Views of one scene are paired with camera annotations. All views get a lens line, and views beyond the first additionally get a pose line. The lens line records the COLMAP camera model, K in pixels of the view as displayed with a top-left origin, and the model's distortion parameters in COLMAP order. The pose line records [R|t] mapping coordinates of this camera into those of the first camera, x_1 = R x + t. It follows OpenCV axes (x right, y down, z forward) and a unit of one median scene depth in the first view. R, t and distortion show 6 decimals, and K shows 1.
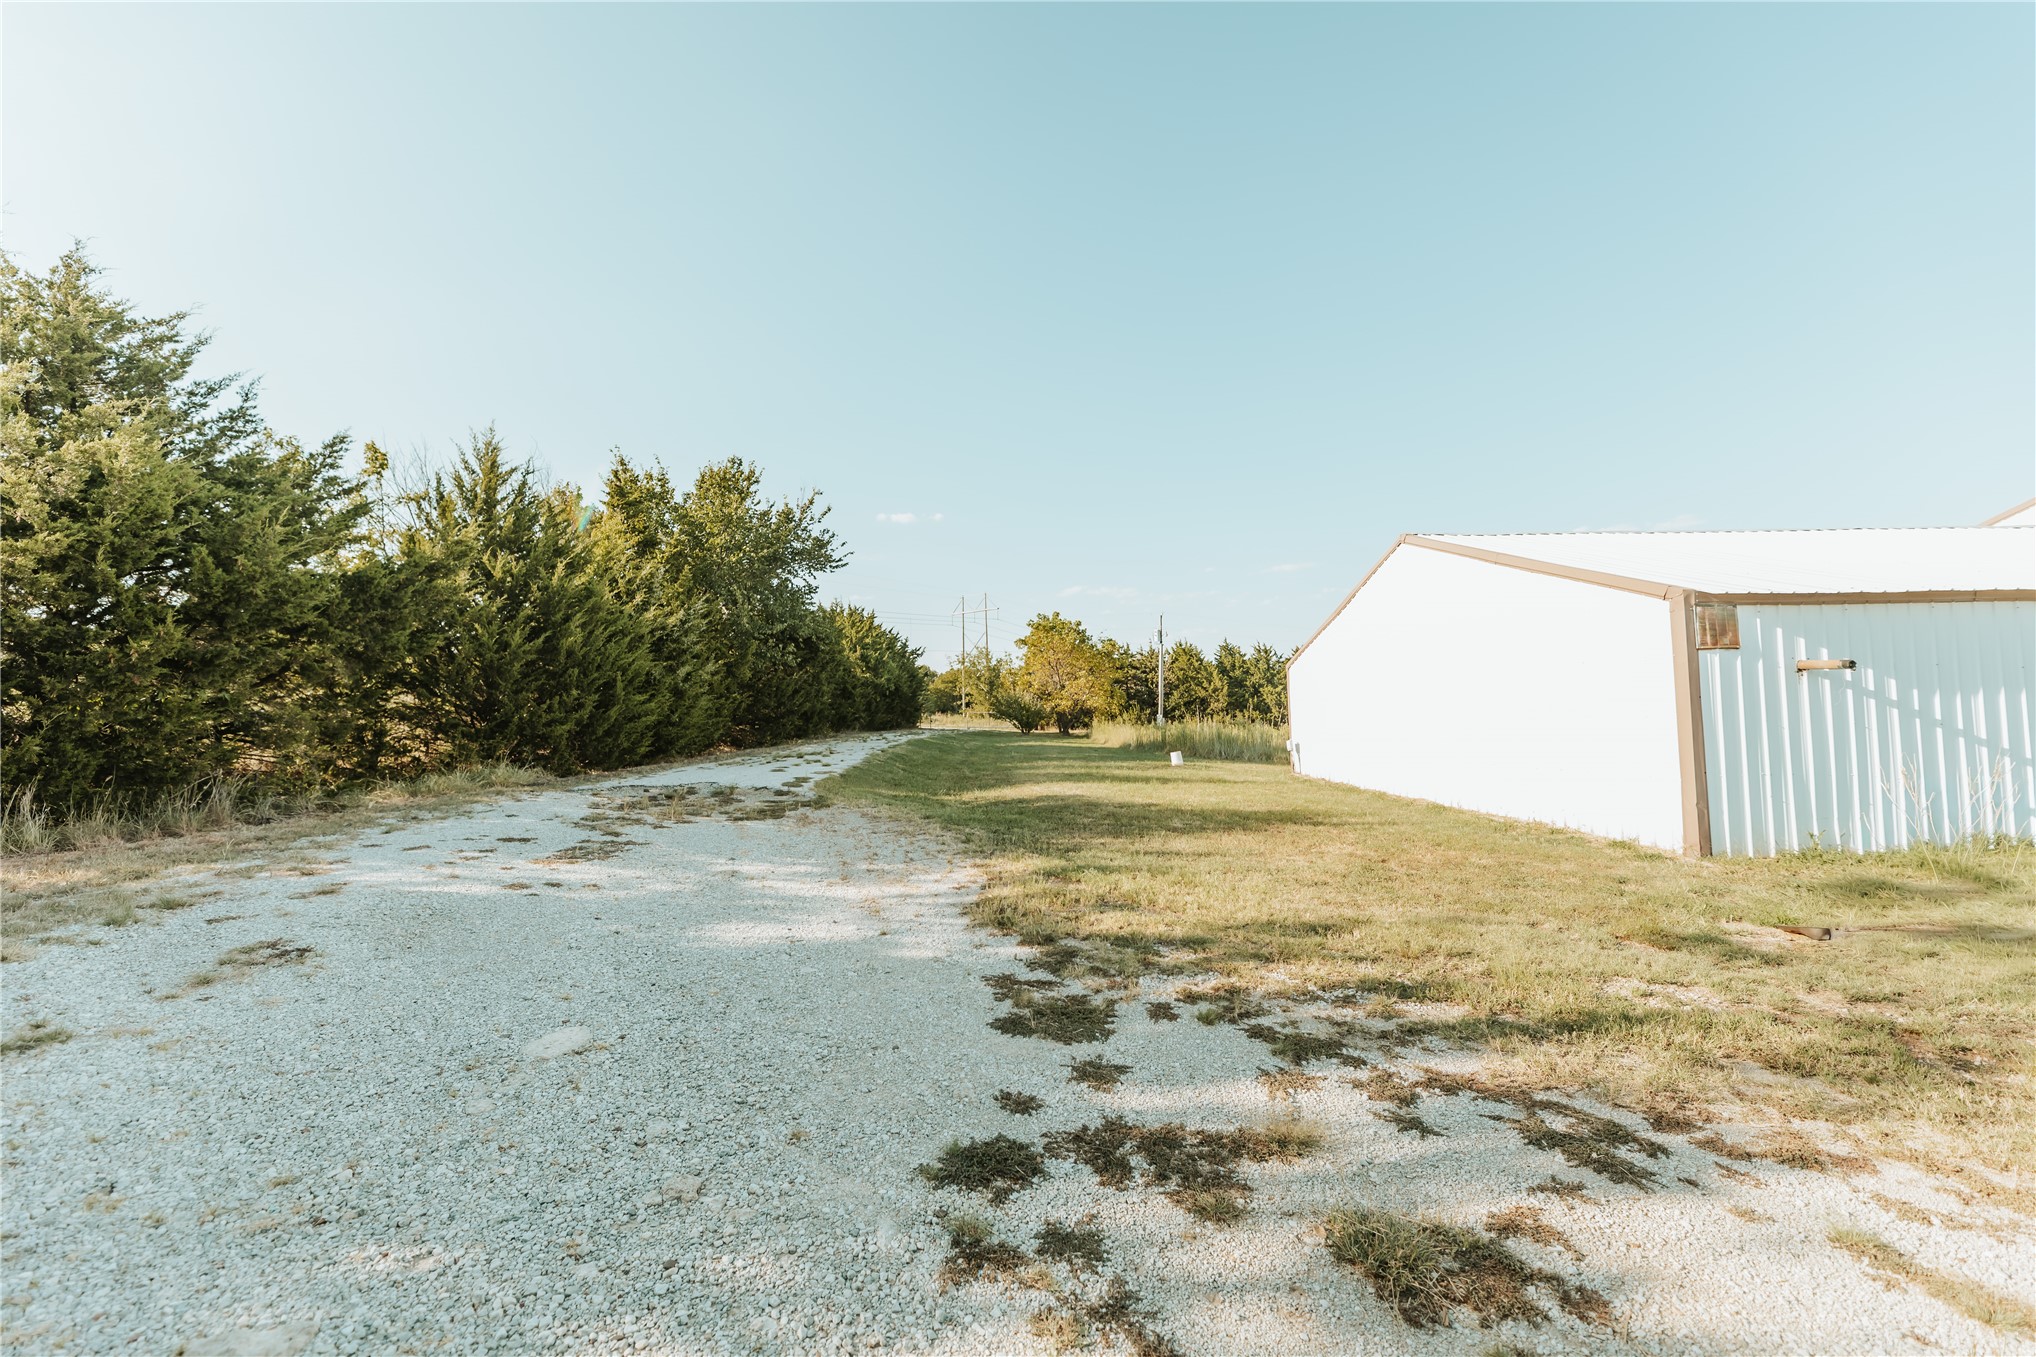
lens RADIAL K [[816.2, 0, 1017.3], [0, 816.2, 668.7], [0, 0, 1]] dist [-0.001285, 0.000932]
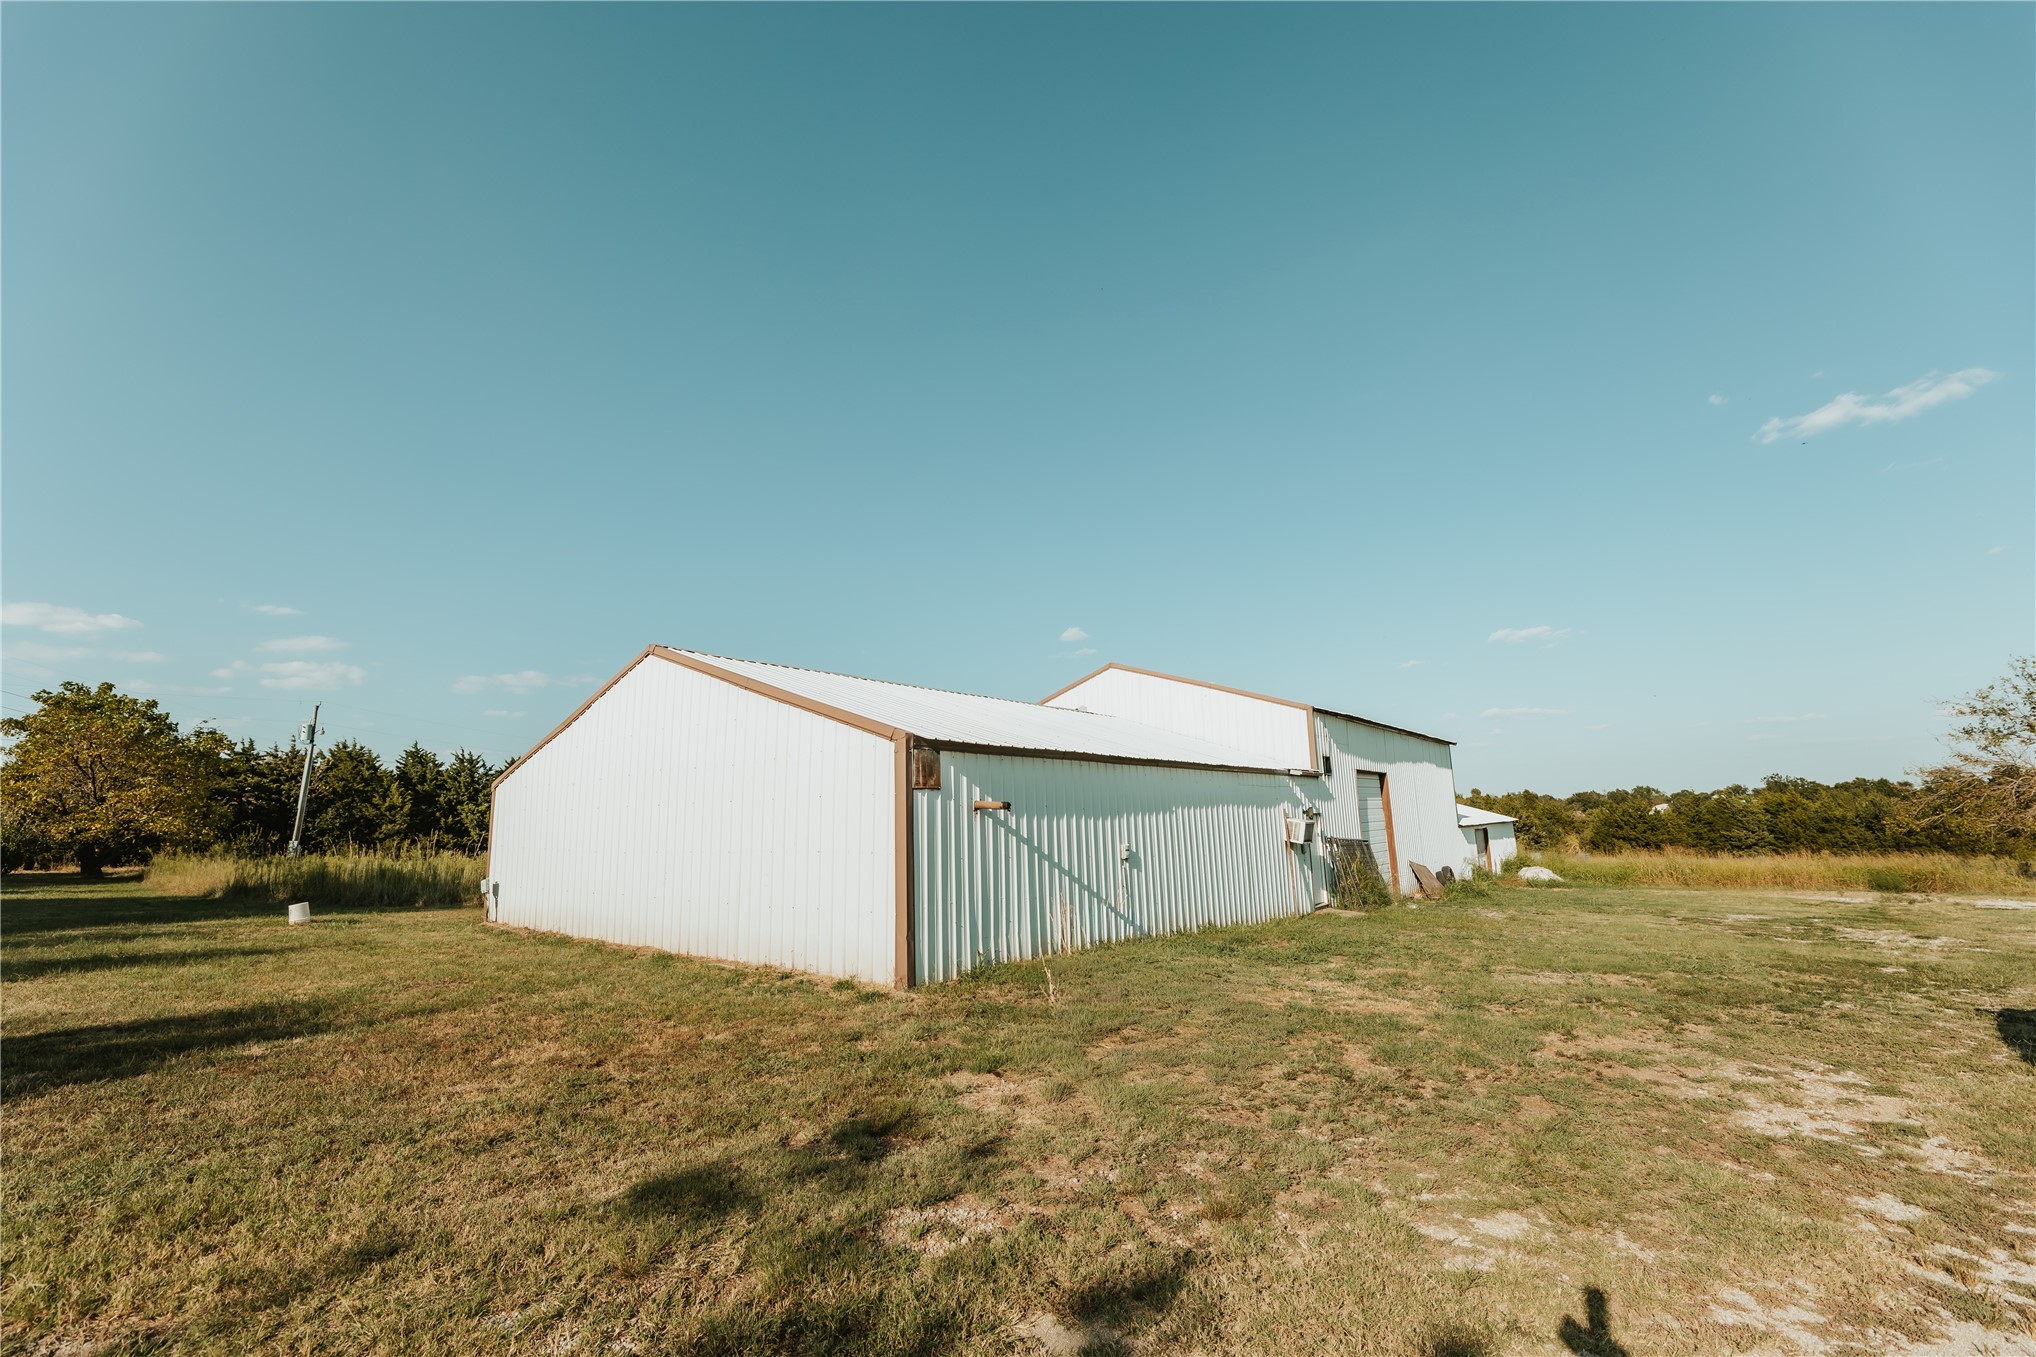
lens RADIAL K [[816.2, 0, 1004.4], [0, 816.2, 693.5], [0, 0, 1]] dist [-0.001285, 0.000932]
pose [[0.643008, 0.120077, 0.756388, 0.034203], [-0.035089, 0.991214, -0.127526, -0.006691], [-0.765055, 0.055459, 0.641572, 0.090146]]
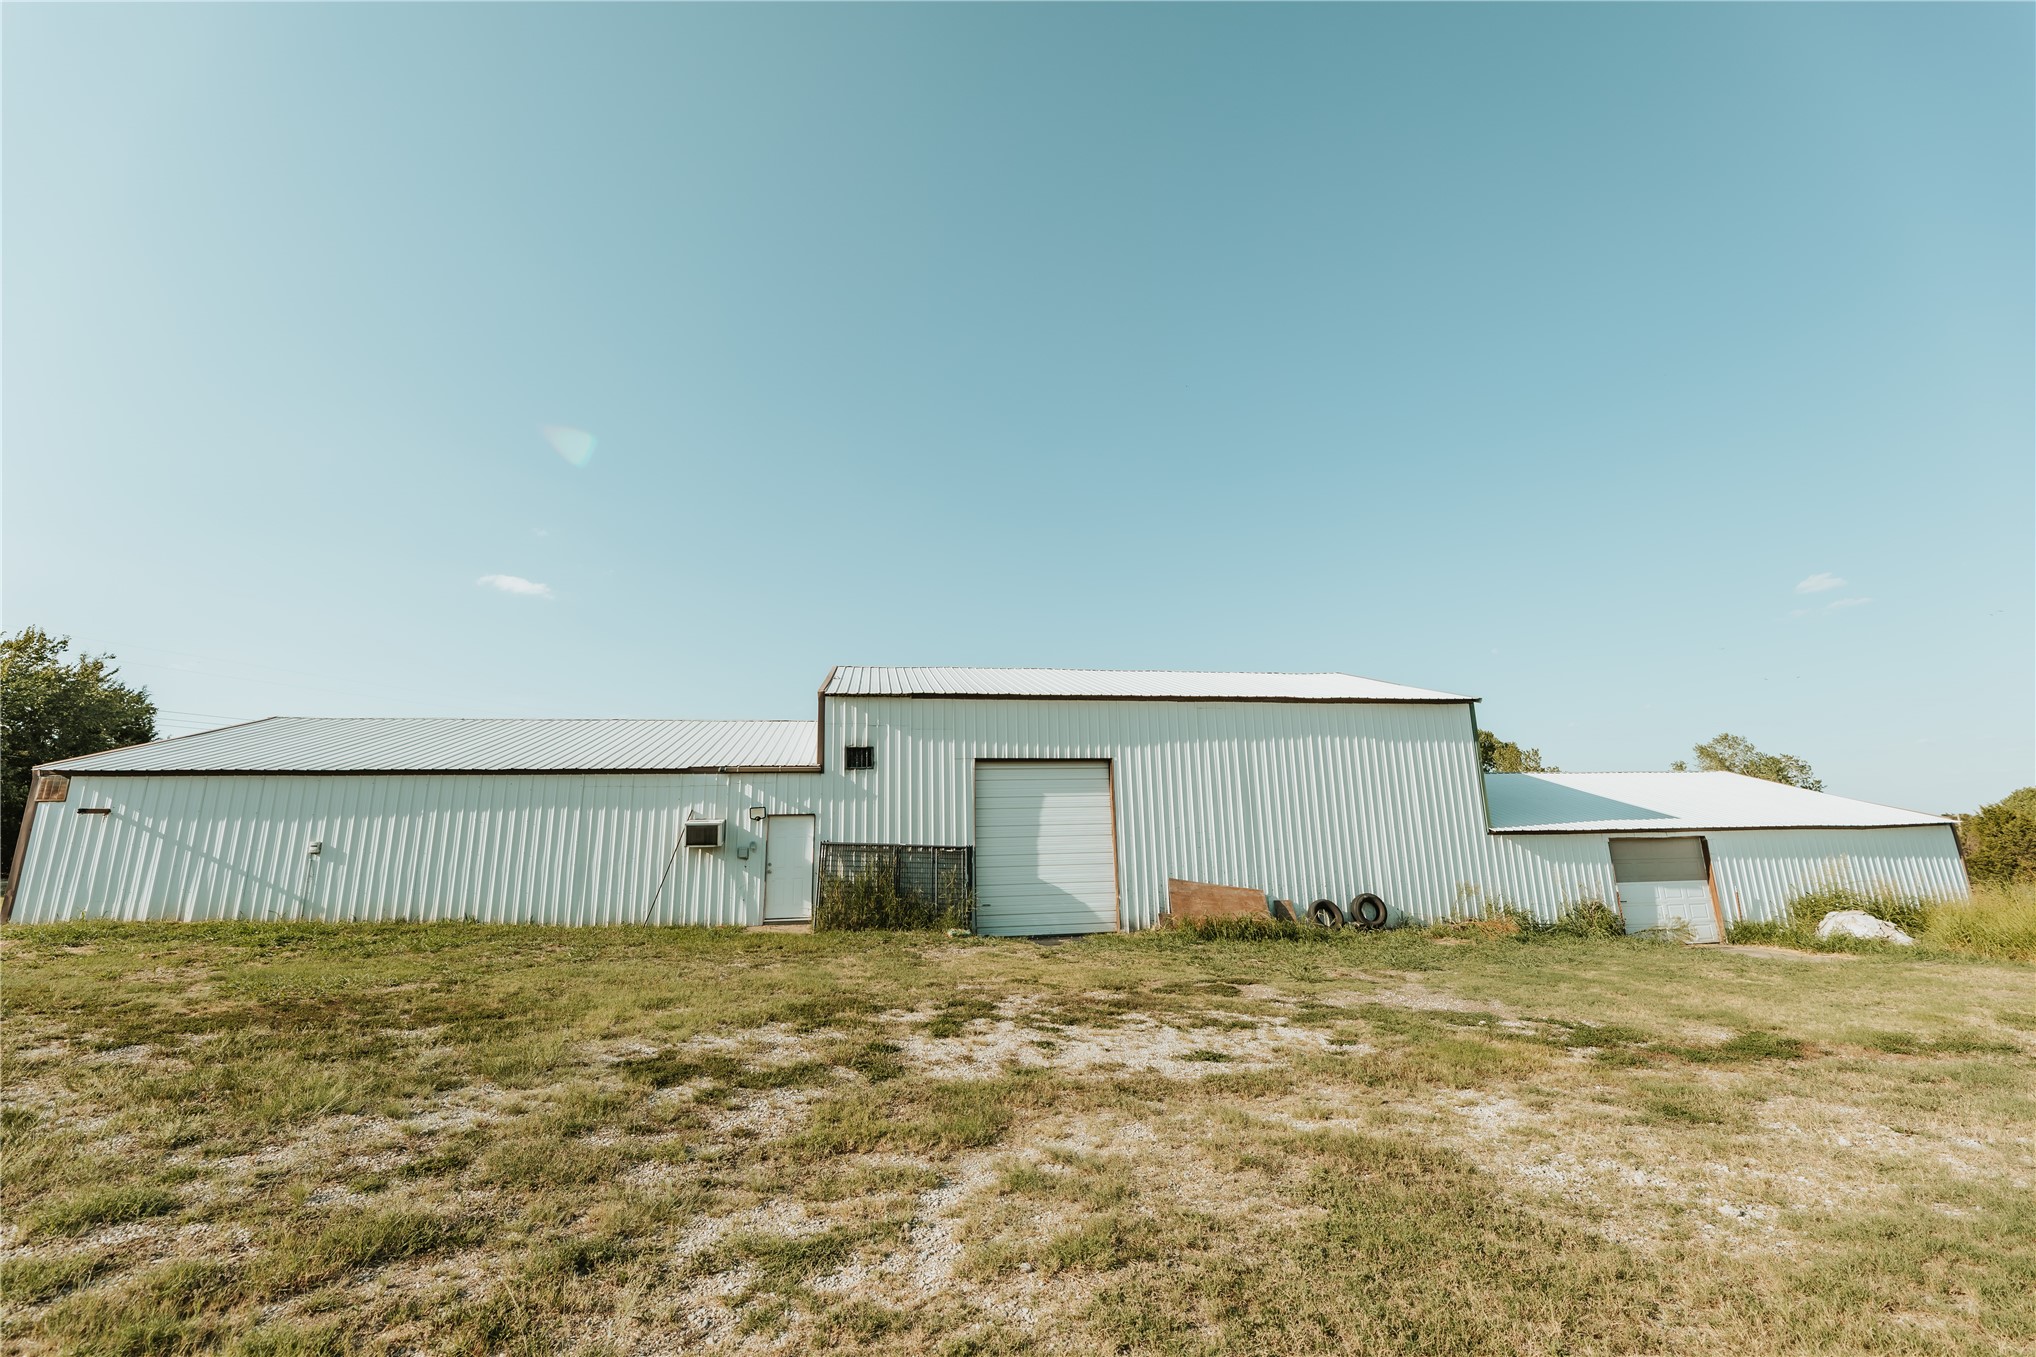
lens RADIAL K [[816.2, 0, 1014.9], [0, 816.2, 679.7], [0, 0, 1]] dist [-0.001285, 0.000932]
pose [[0.988106, 0.029901, 0.150840, 1.141486], [-0.005726, 0.987387, -0.158223, -0.007084], [-0.153669, 0.155477, 0.975814, -0.454958]]
